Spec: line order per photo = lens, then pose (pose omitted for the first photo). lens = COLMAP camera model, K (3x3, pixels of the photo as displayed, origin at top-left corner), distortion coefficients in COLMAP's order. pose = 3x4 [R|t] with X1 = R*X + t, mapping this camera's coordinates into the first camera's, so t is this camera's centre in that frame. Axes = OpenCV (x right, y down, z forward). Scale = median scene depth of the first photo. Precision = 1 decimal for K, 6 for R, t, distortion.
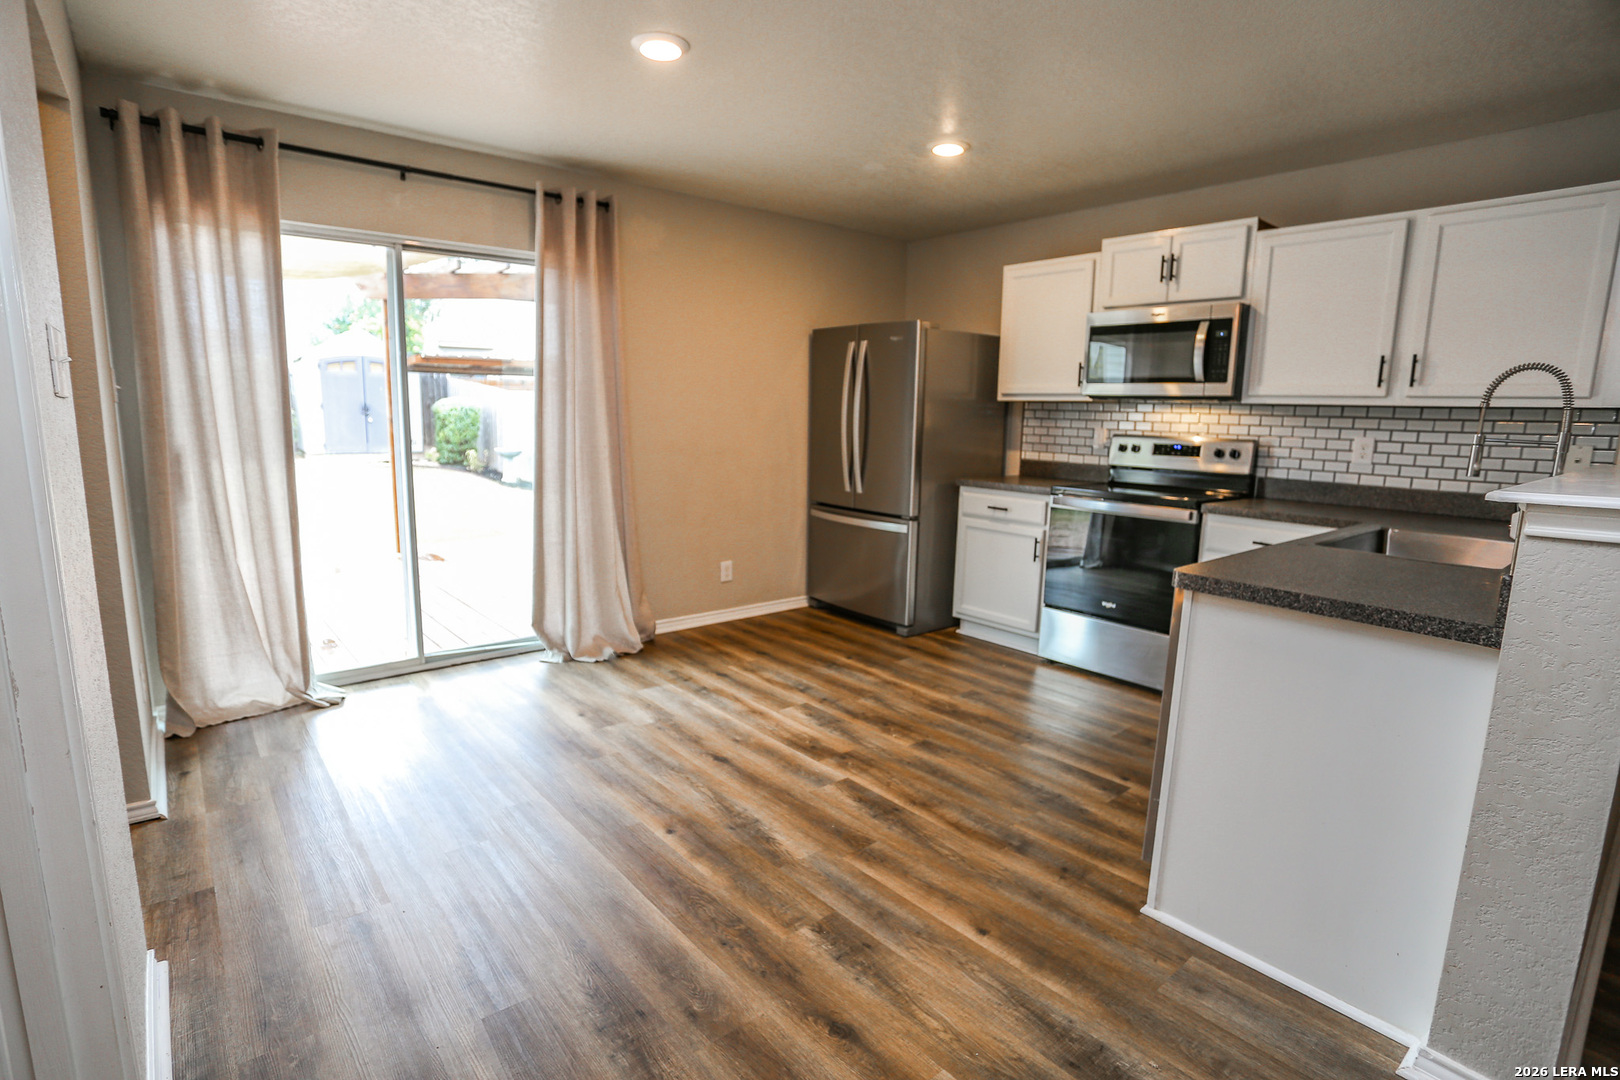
lens RADIAL K [[795.2, 0, 810.0], [0, 795.2, 540.0], [0, 0, 1]] dist [-0.074159, 0.031158]
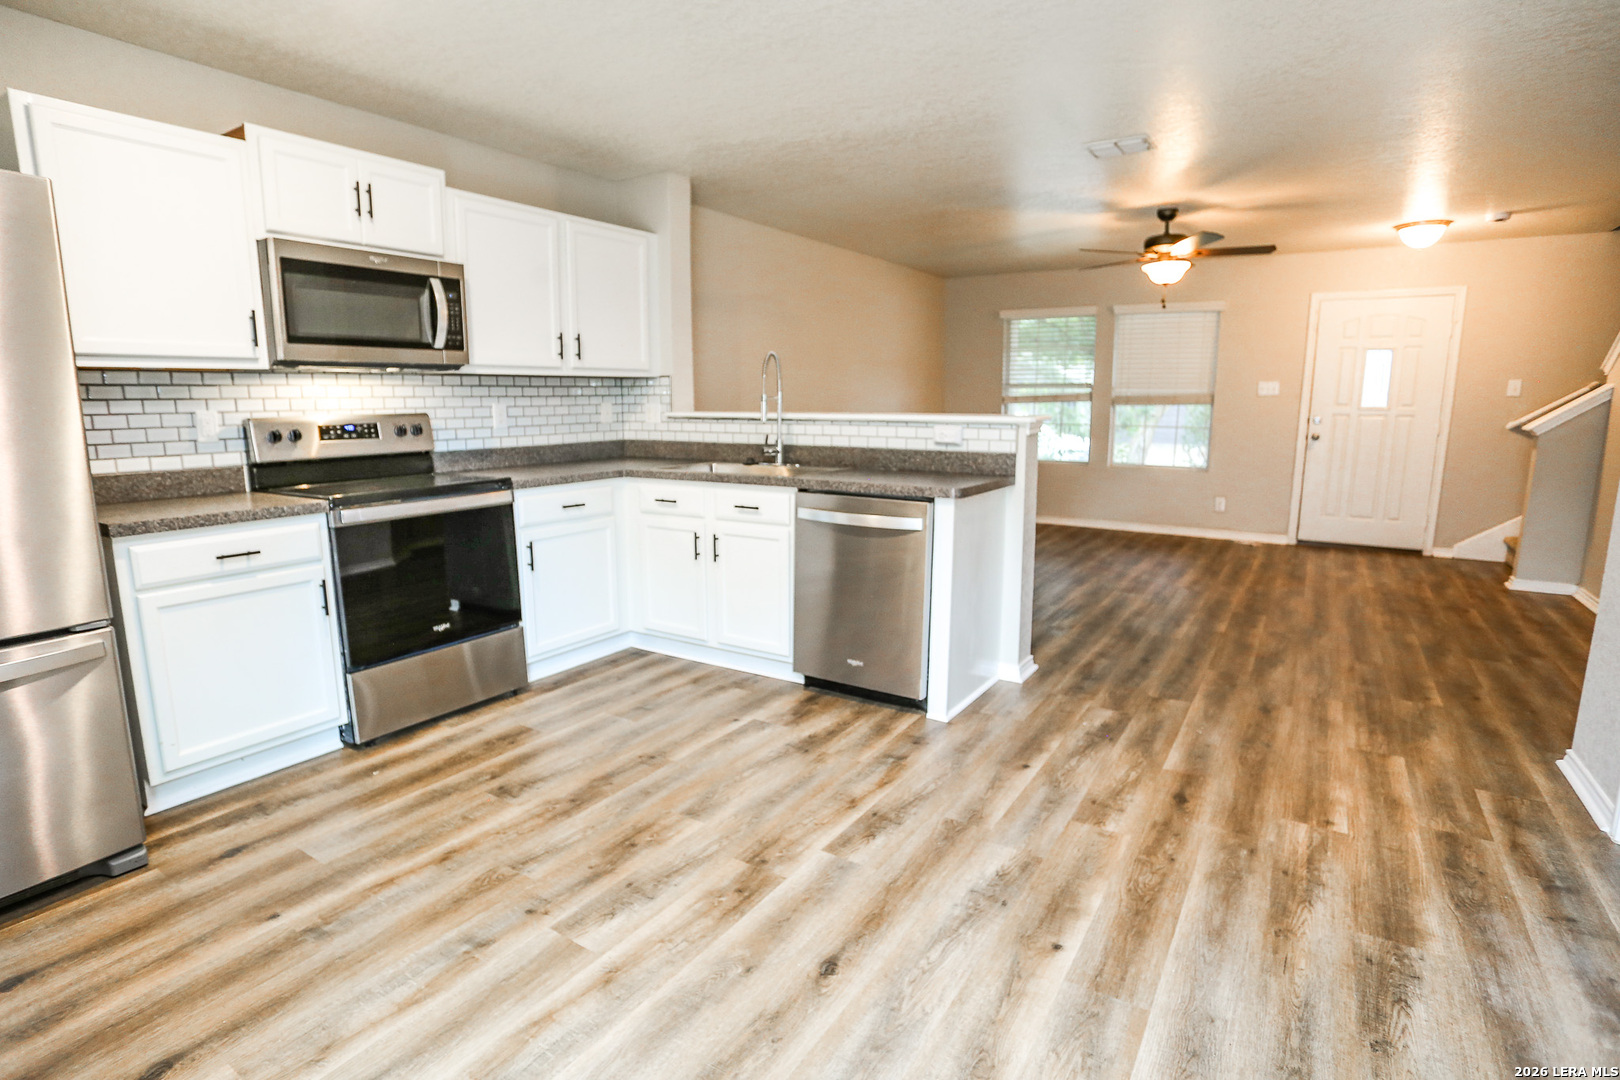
lens RADIAL K [[816.0, 0, 792.6], [0, 816.0, 543.7], [0, 0, 1]] dist [-0.080116, 0.036450]
pose [[-0.282470, -0.190100, 0.940251, -0.495844], [0.149155, 0.959543, 0.238809, -0.147708], [-0.947610, 0.207699, -0.242687, 0.885999]]
